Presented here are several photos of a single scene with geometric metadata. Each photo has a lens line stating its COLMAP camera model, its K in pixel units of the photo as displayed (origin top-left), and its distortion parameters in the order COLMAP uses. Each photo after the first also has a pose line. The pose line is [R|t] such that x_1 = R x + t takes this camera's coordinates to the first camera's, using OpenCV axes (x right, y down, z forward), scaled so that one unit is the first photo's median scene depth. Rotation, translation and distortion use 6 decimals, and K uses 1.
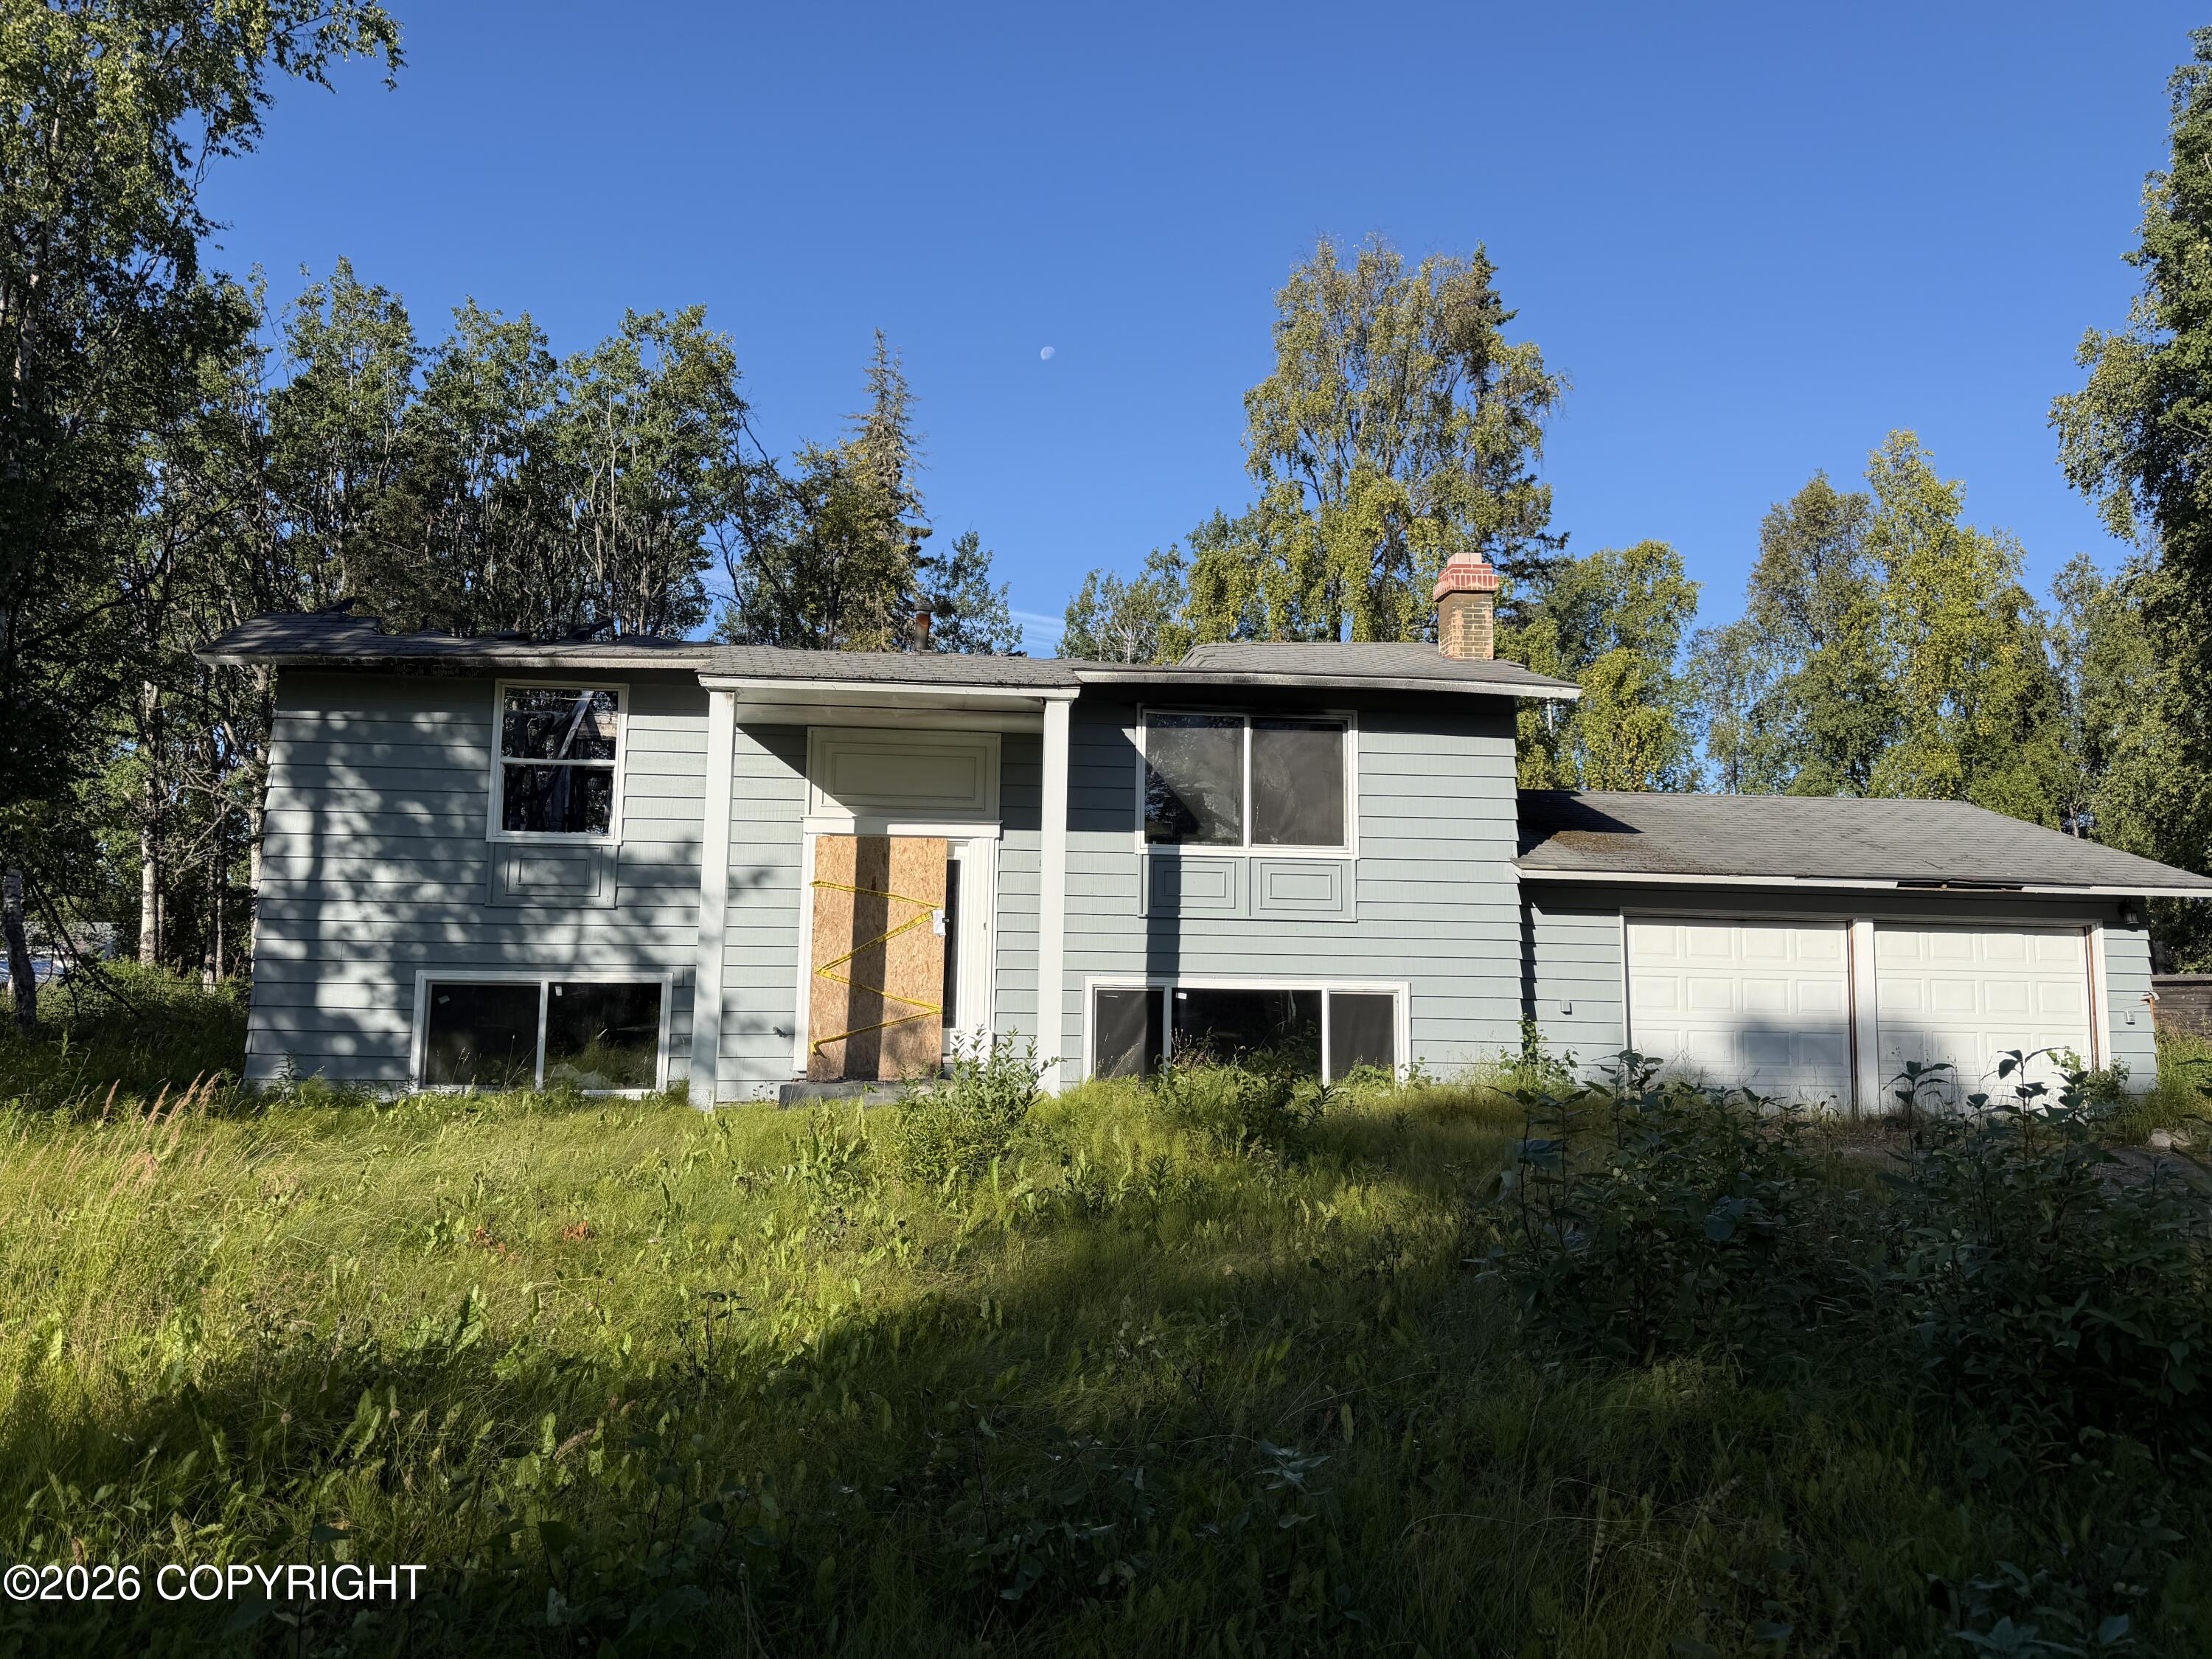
lens RADIAL K [[1530.6, 0, 1108.0], [0, 1530.6, 837.6], [0, 0, 1]] dist [0.008812, -0.011772]
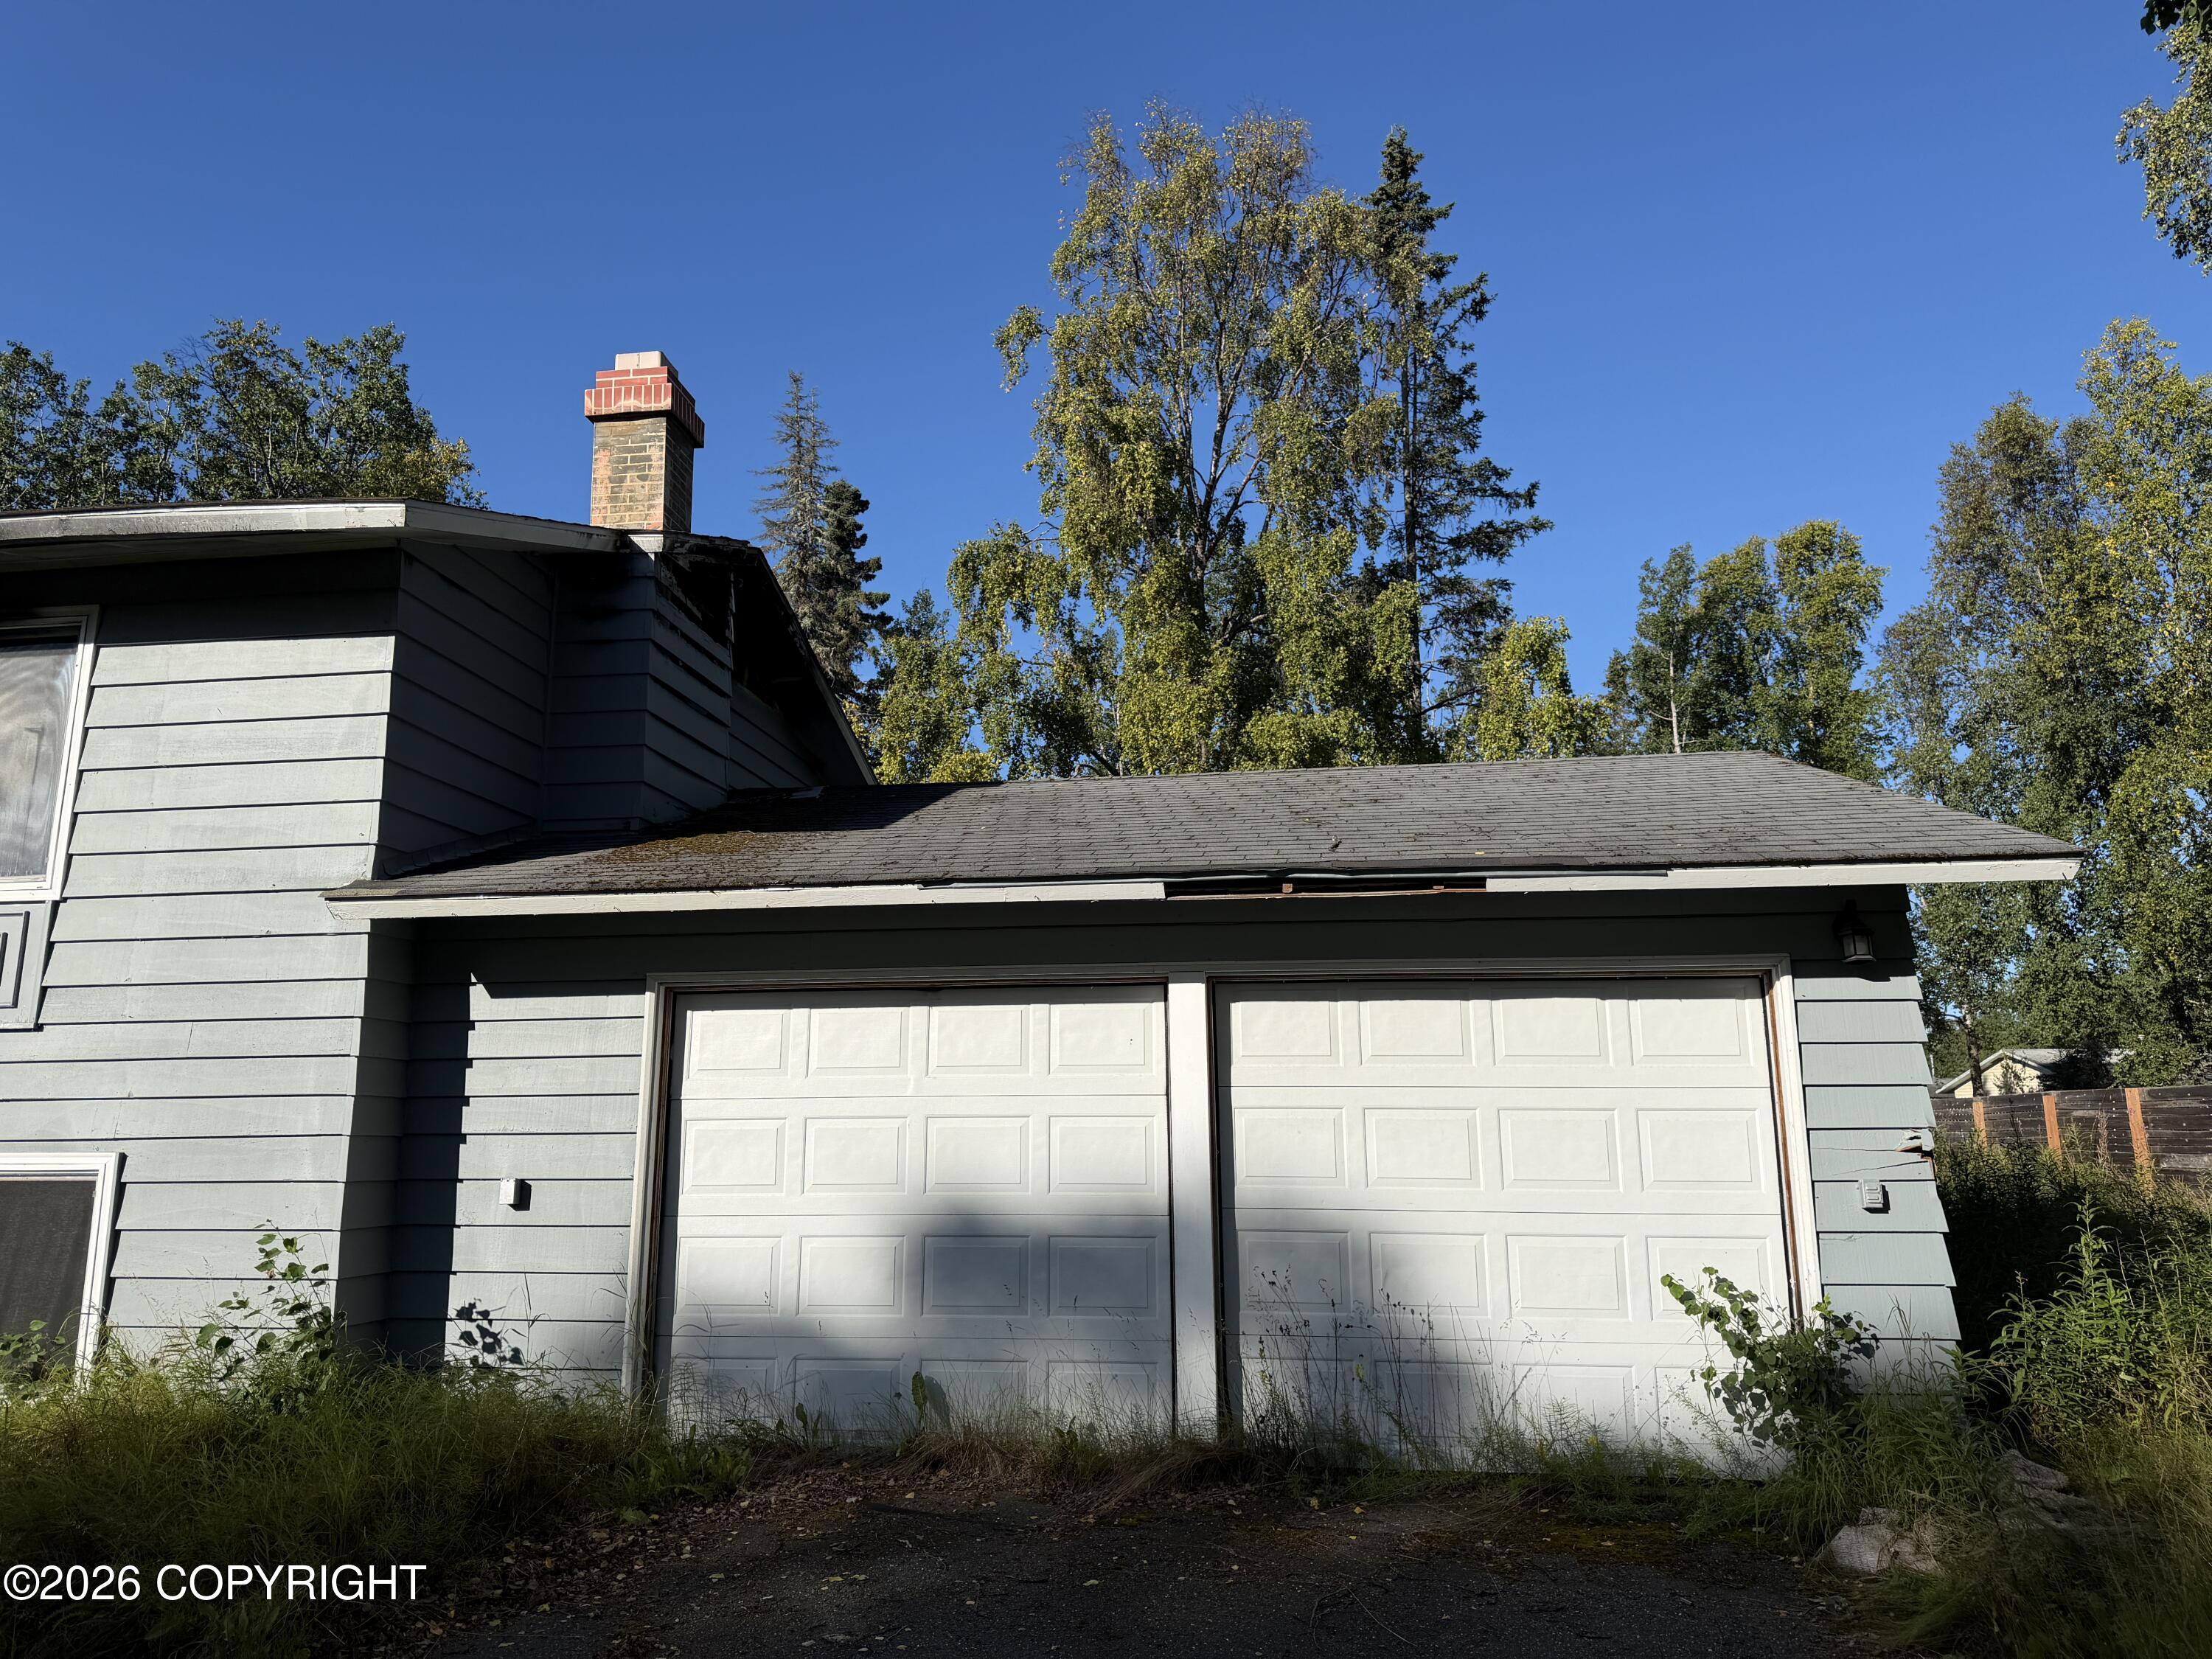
lens RADIAL K [[1530.6, 0, 1108.7], [0, 1530.6, 838.0], [0, 0, 1]] dist [0.008812, -0.011772]
pose [[0.969570, -0.067186, -0.235414, 0.569853], [0.047825, 0.995059, -0.087012, 0.049628], [0.240097, 0.073105, 0.967992, 0.556048]]
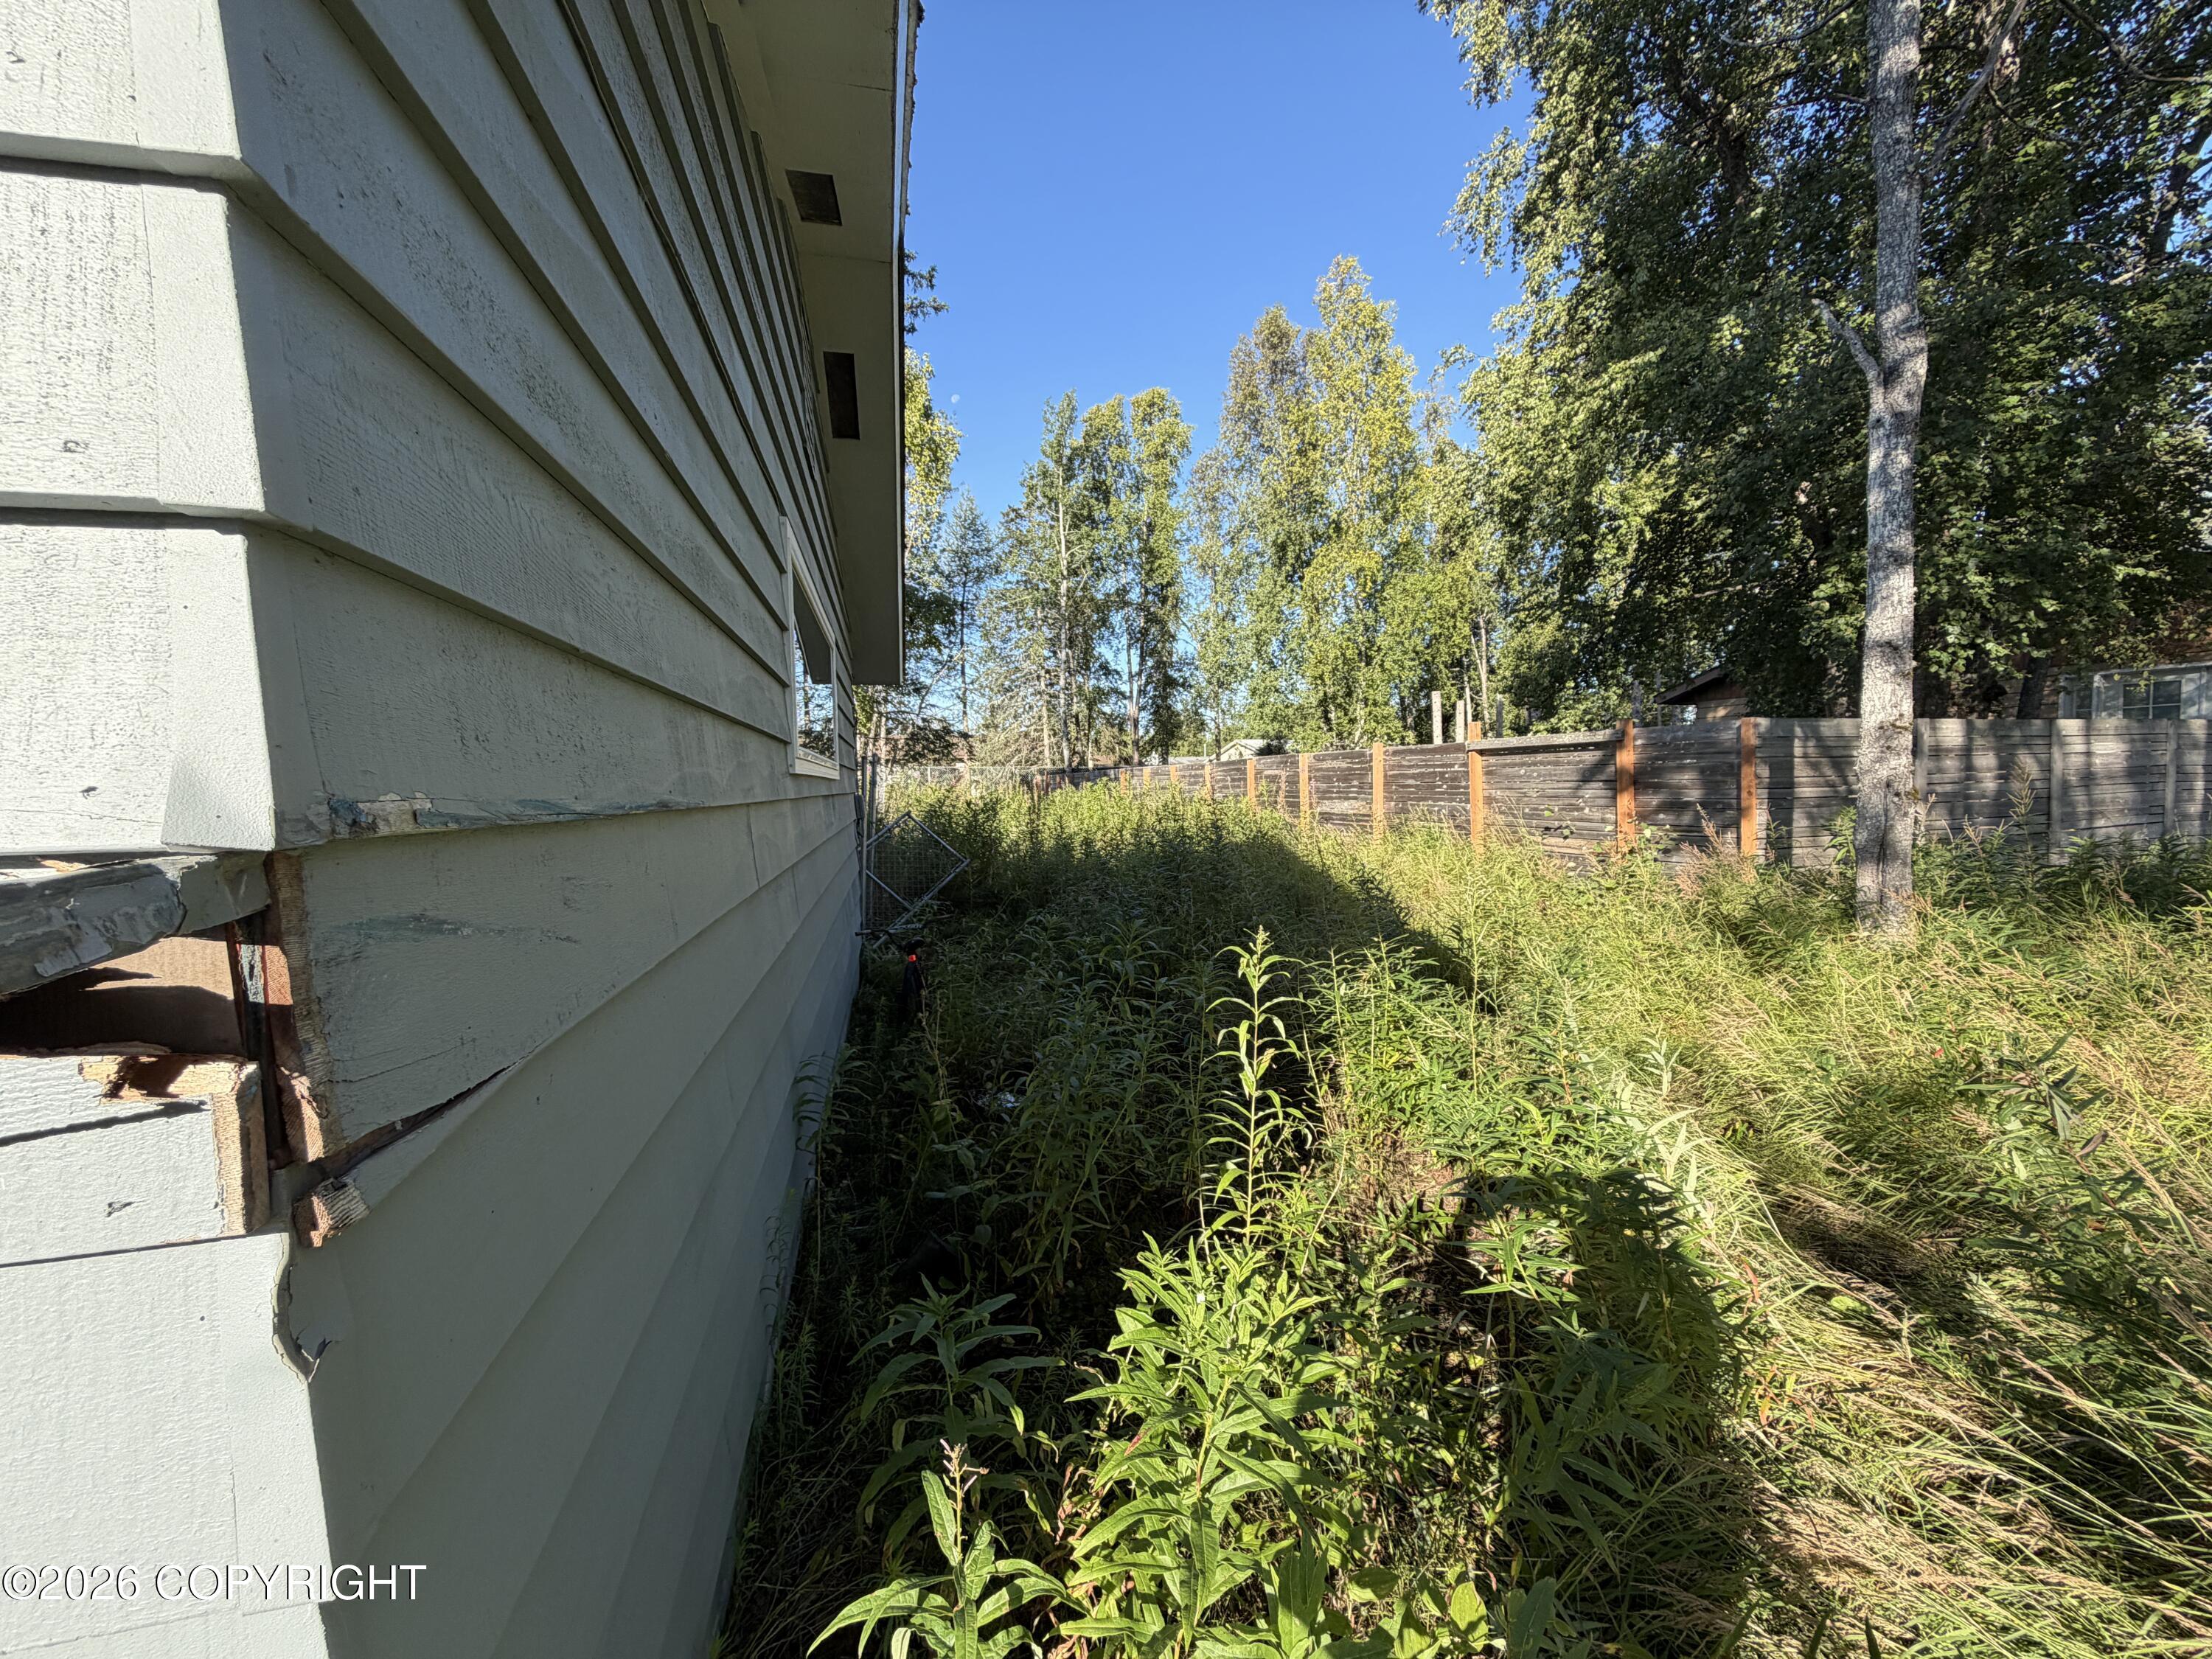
lens RADIAL K [[883.8, 0, 1120.9], [0, 883.8, 827.3], [0, 0, 1]] dist [0.003617, 0.000024]
pose [[0.988905, -0.044113, 0.141850, 0.692018], [0.021021, 0.986837, 0.160344, 0.091127], [-0.147056, -0.155583, 0.976815, 0.930843]]
